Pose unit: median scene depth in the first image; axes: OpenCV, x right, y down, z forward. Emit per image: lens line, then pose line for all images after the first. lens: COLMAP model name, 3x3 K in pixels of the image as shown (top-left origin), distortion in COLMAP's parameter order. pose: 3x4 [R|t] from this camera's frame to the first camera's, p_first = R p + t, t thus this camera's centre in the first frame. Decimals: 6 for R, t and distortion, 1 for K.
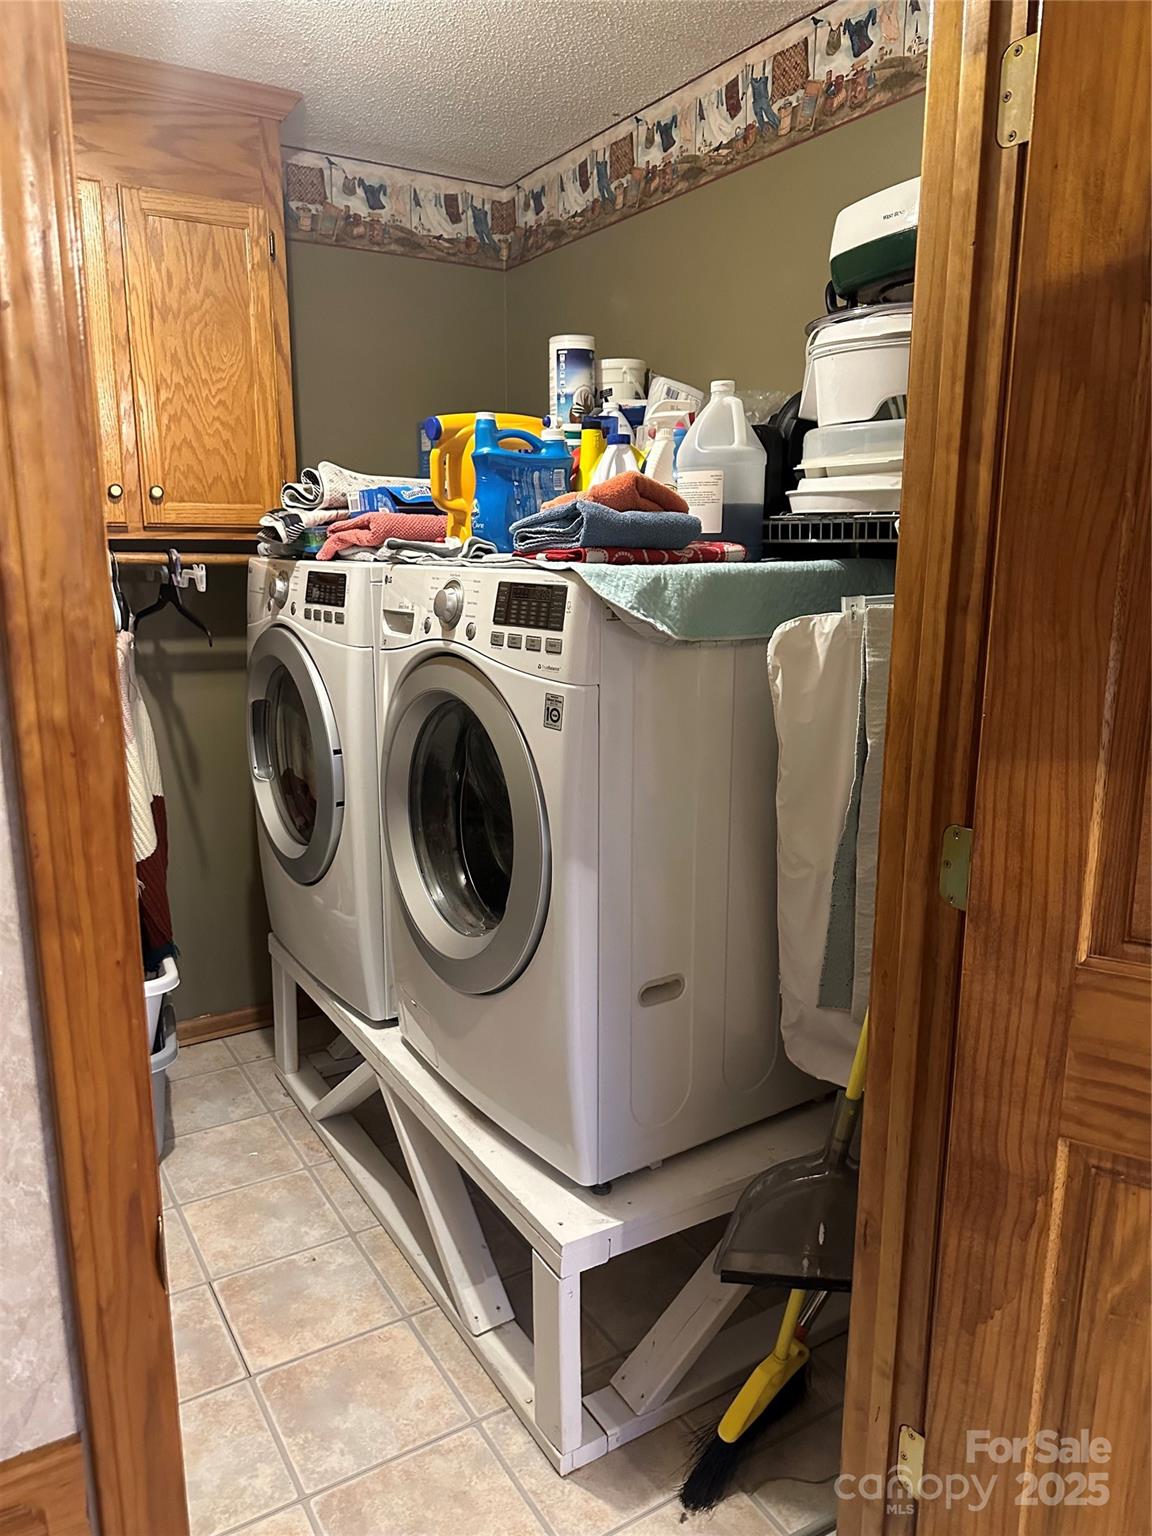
lens RADIAL K [[1074.2, 0, 574.4], [0, 1074.2, 763.6], [0, 0, 1]] dist [0.038178, -0.036702]
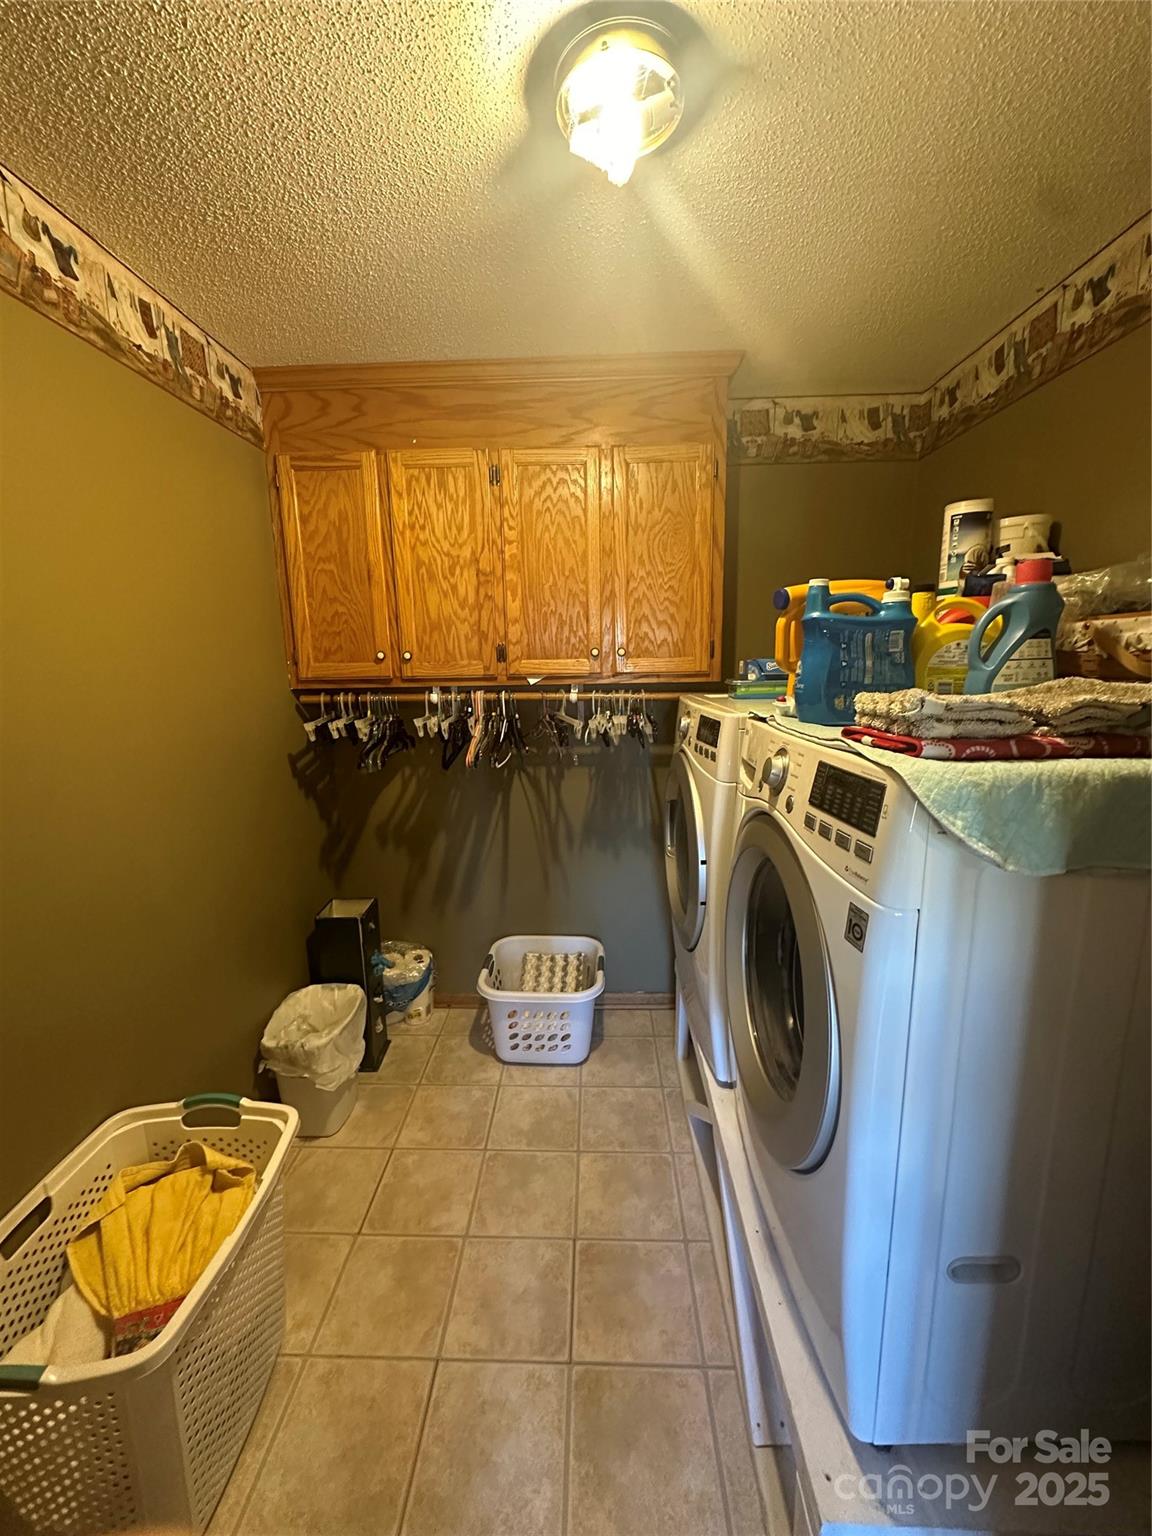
lens RADIAL K [[613.3, 0, 583.4], [0, 613.3, 773.2], [0, 0, 1]] dist [-0.001423, 0.000882]
pose [[0.837805, 0.085309, -0.539264, 0.028622], [-0.096014, 0.995345, 0.008291, -0.088994], [0.537461, 0.044831, 0.842096, 0.279341]]
